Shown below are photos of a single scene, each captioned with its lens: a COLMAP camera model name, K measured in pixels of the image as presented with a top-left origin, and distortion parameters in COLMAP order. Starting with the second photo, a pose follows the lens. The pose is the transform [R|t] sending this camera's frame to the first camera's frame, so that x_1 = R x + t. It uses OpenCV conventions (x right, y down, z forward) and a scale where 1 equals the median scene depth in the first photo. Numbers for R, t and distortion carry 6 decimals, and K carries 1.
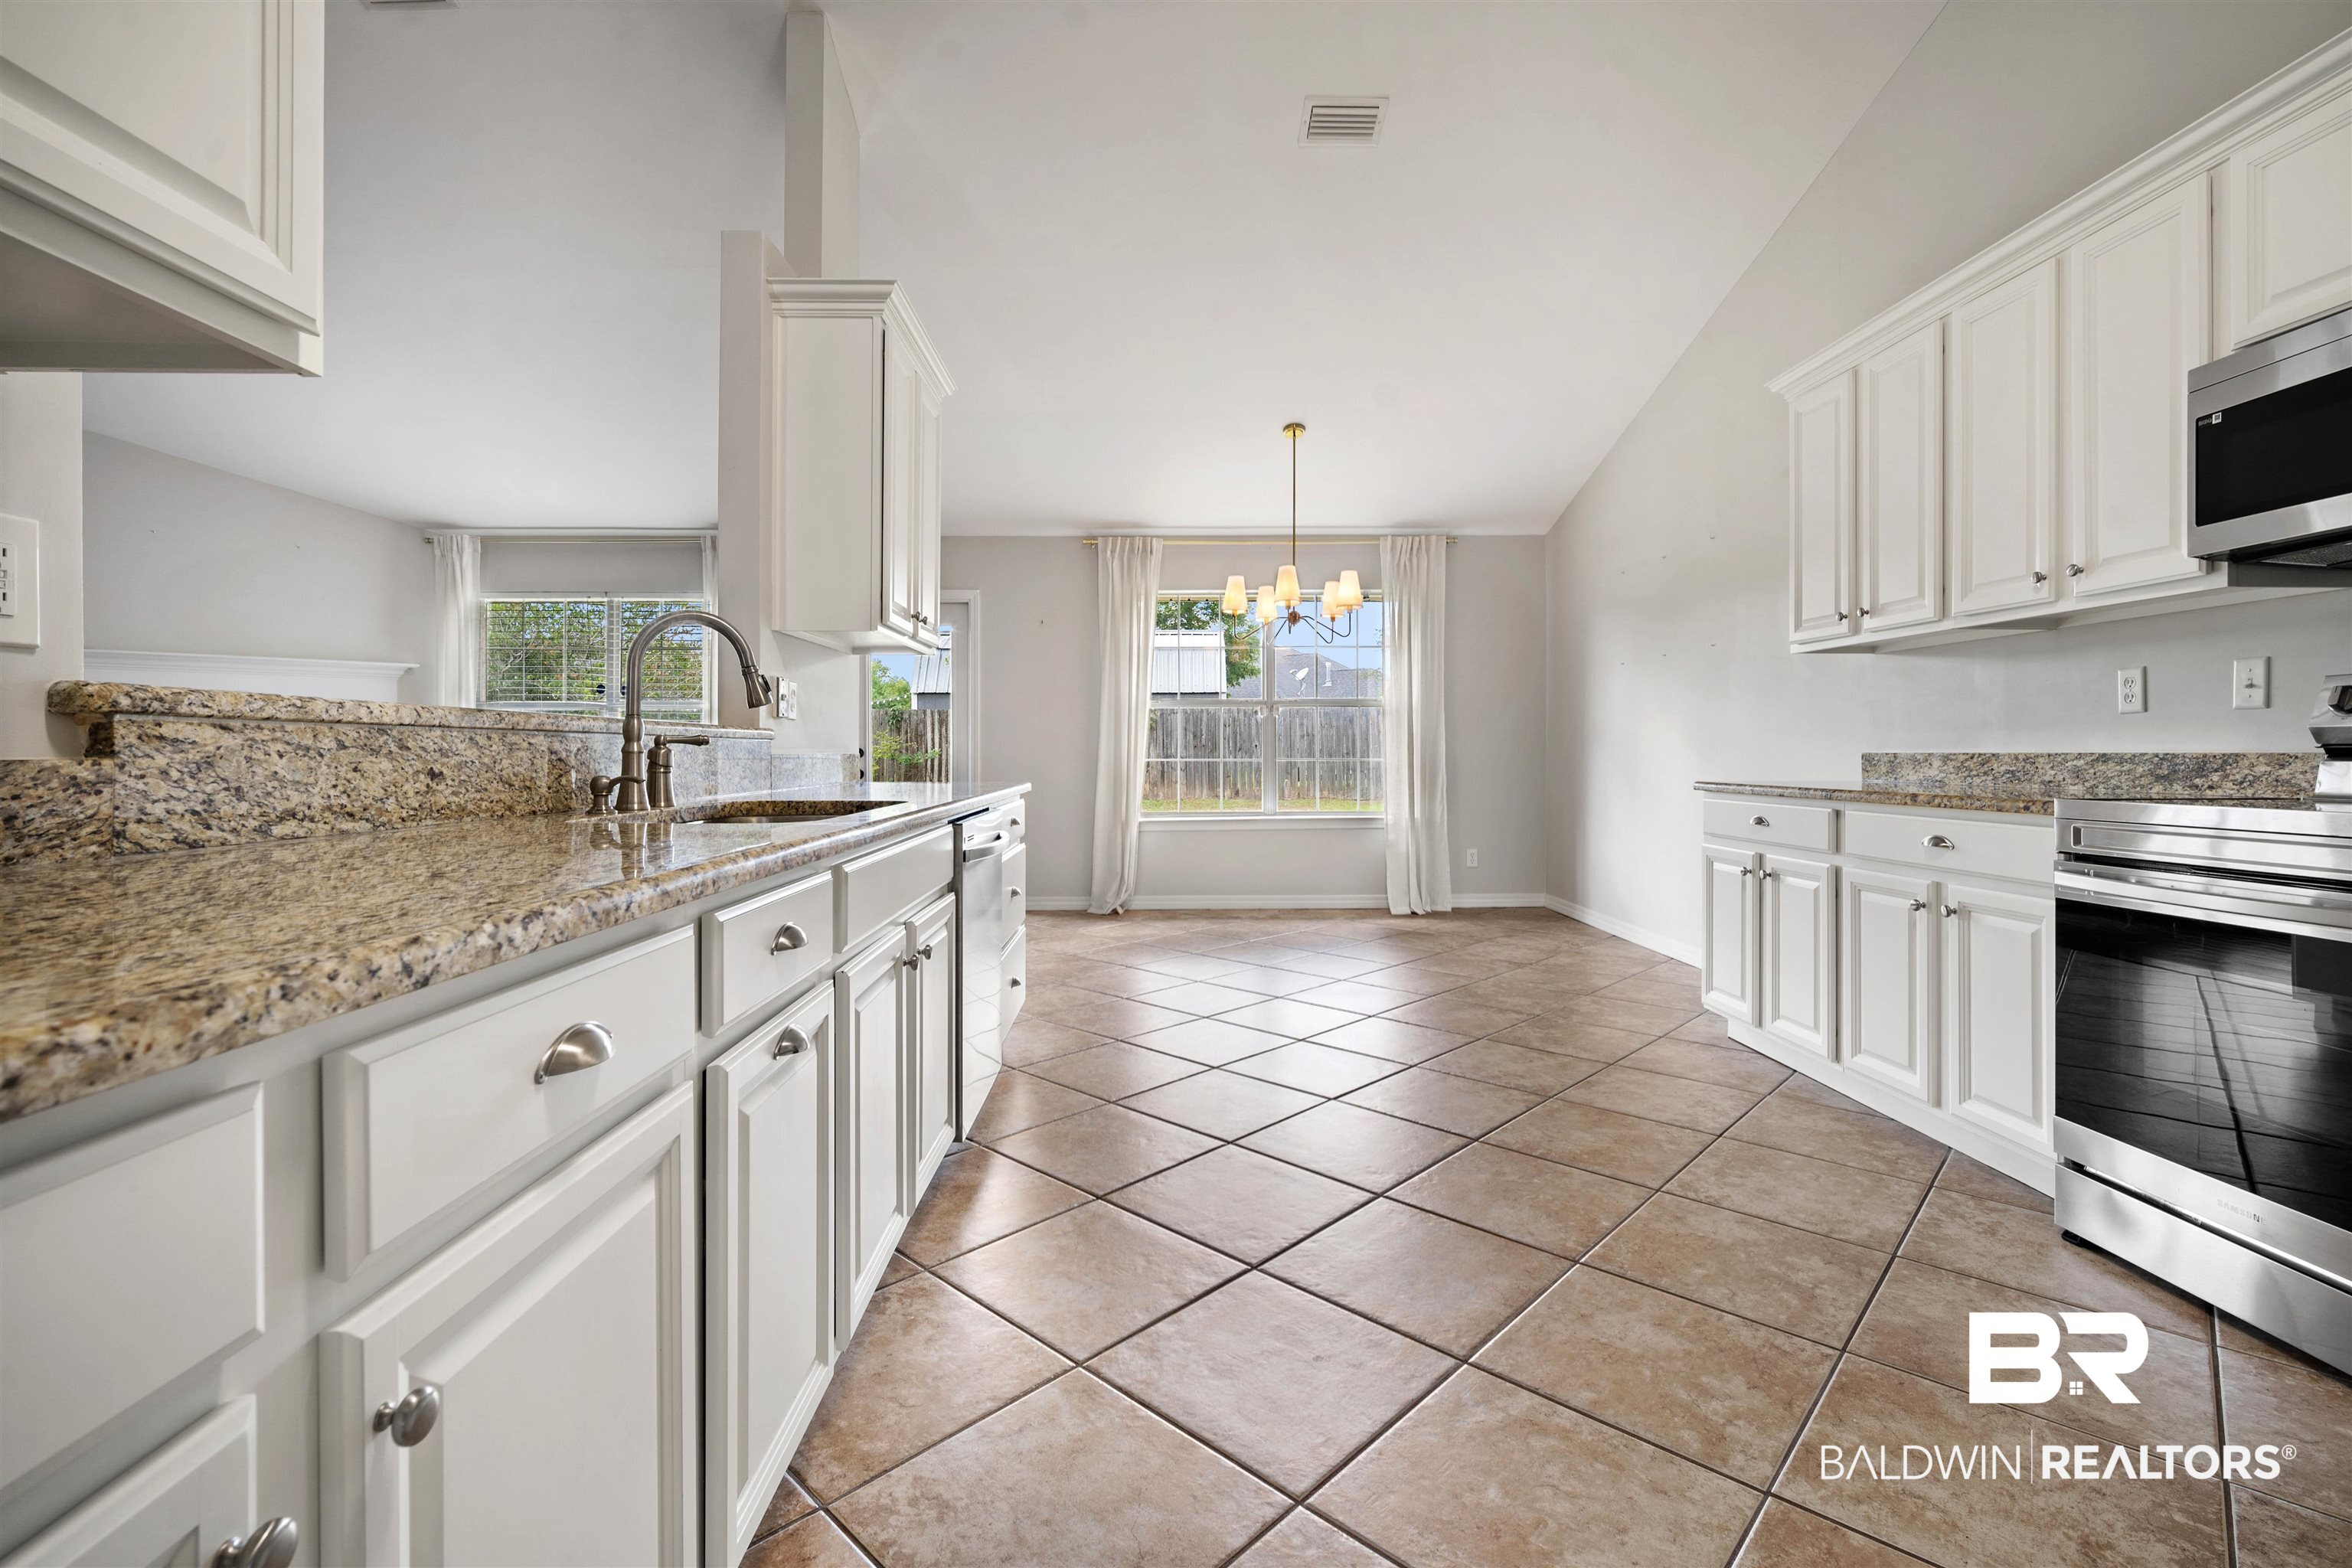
lens RADIAL K [[1049.0, 0, 1178.6], [0, 1049.0, 765.6], [0, 0, 1]] dist [-0.000951, -0.000131]
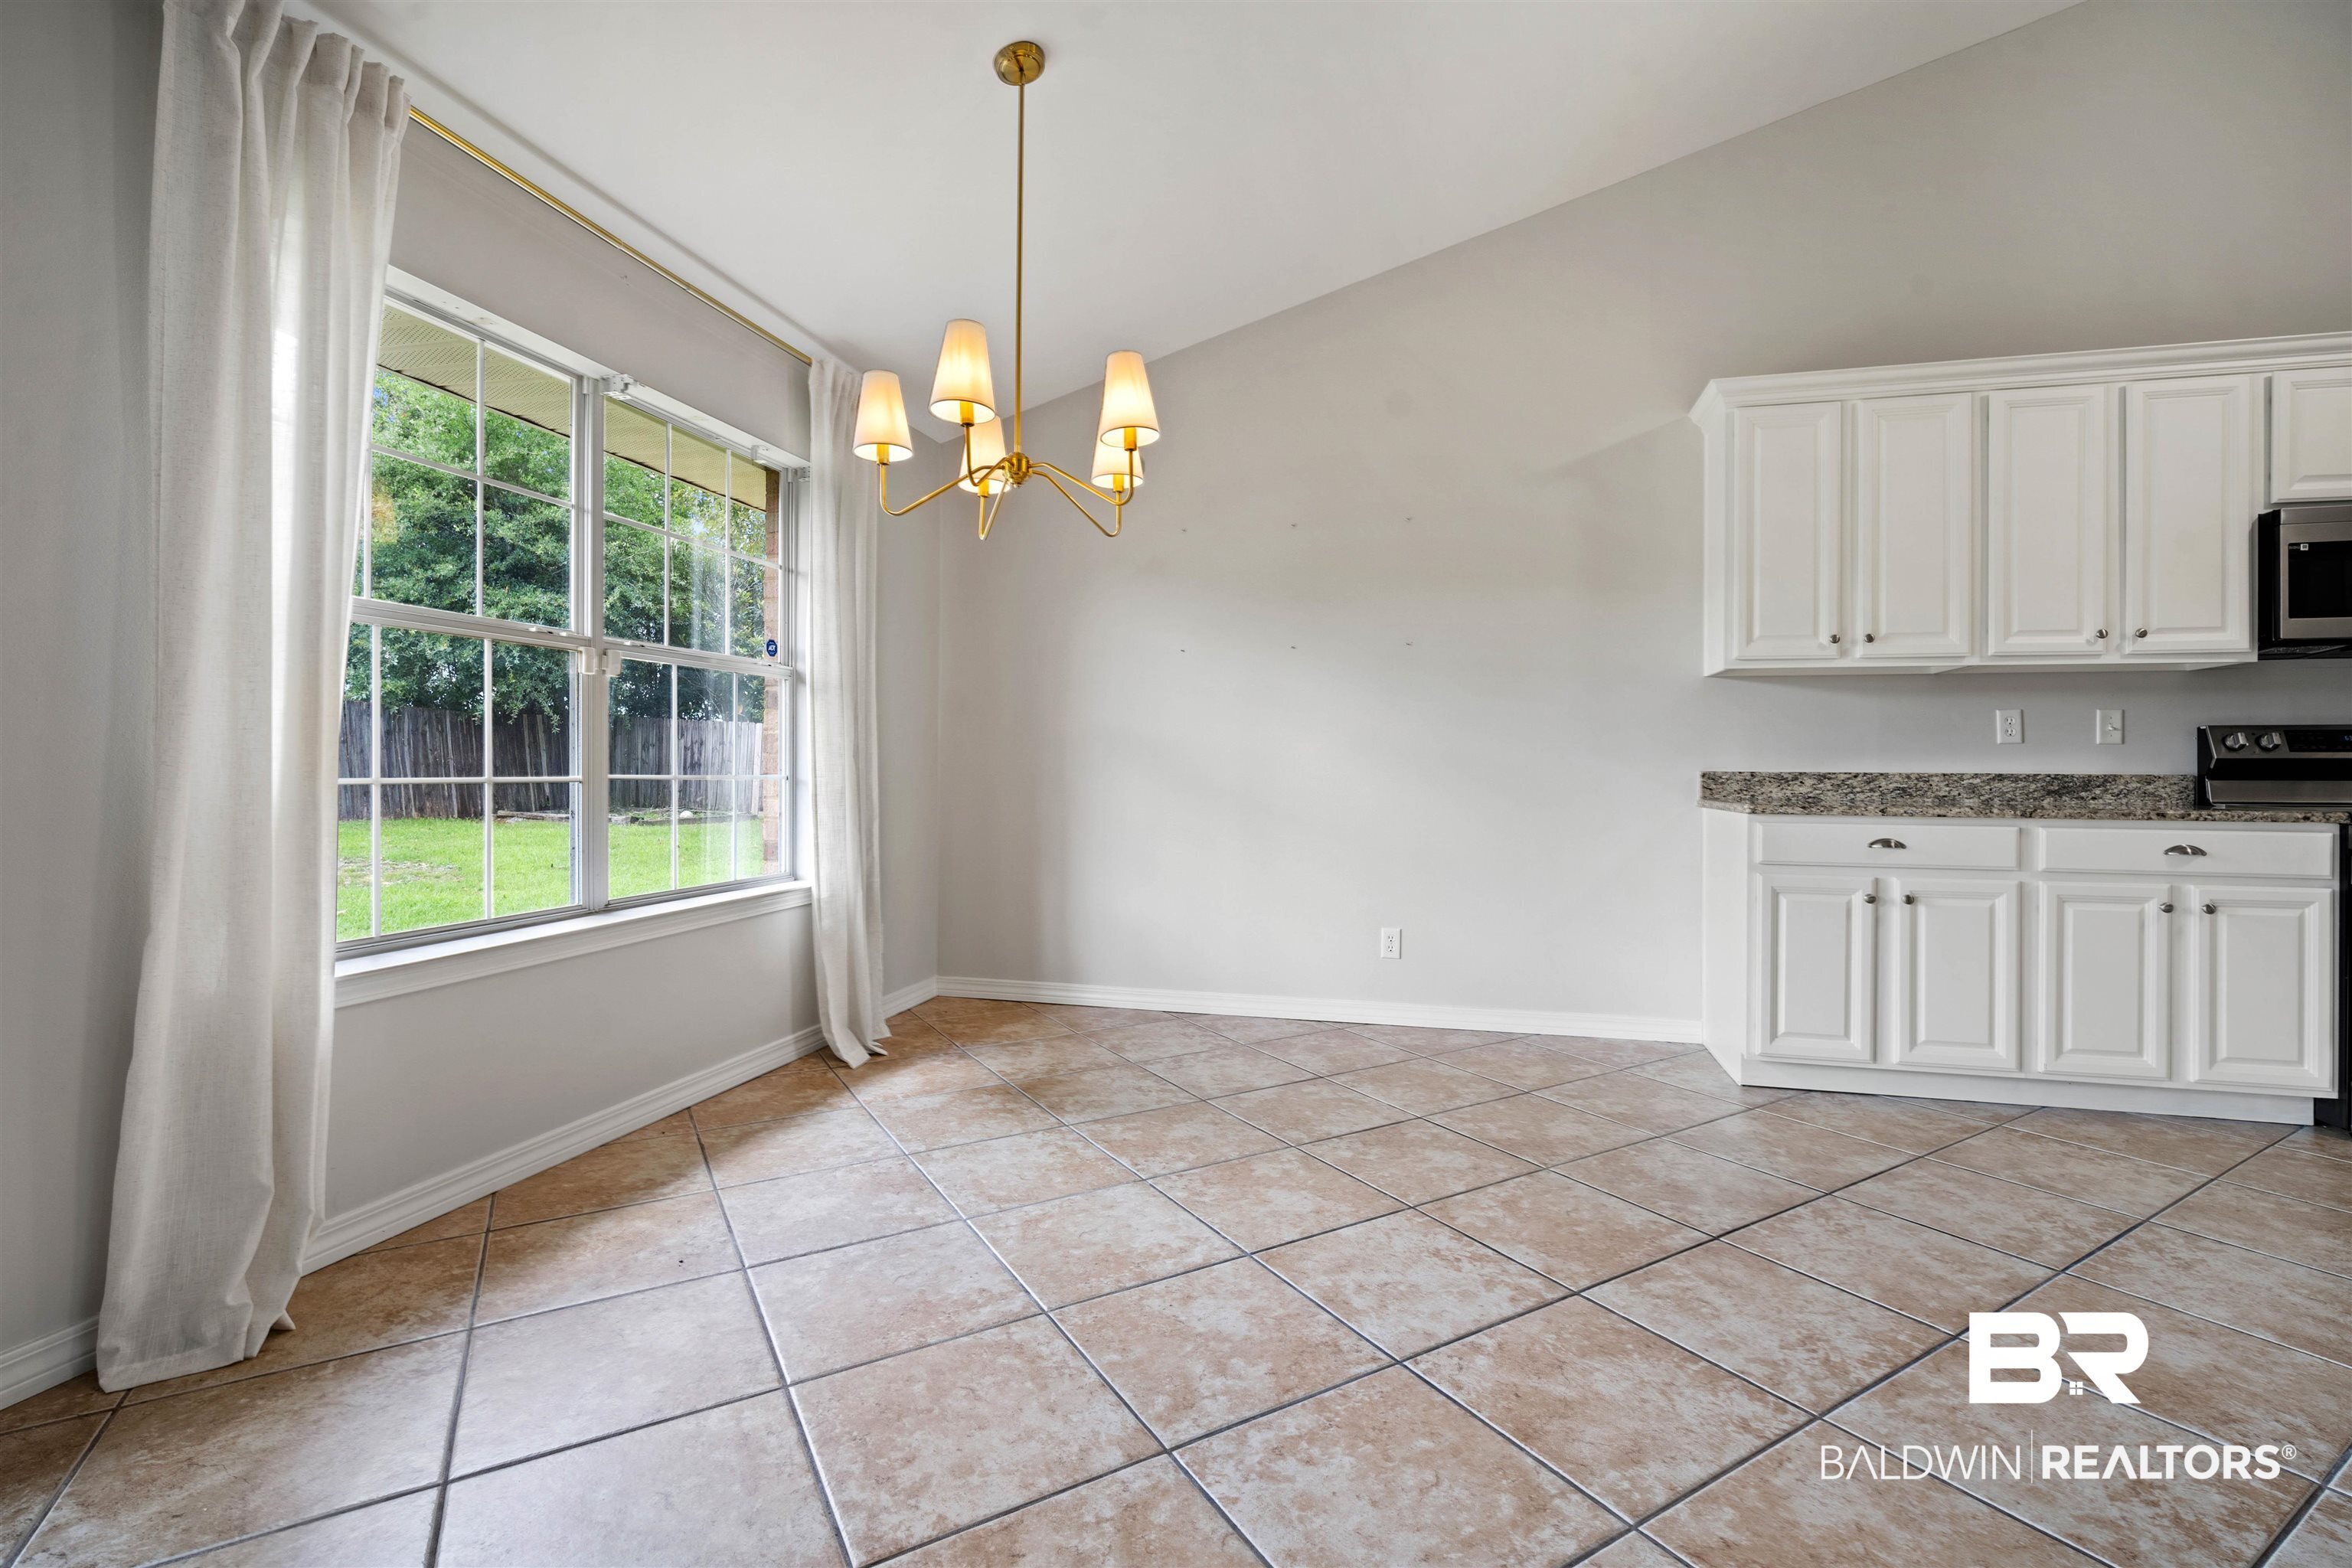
lens RADIAL K [[1049.0, 0, 1178.6], [0, 1049.0, 765.6], [0, 0, 1]] dist [-0.000951, -0.000131]
pose [[0.259578, 0.003797, 0.965715, -0.597179], [0.004828, 0.999975, -0.005229, -0.018711], [-0.965710, 0.006020, 0.259553, 1.541808]]
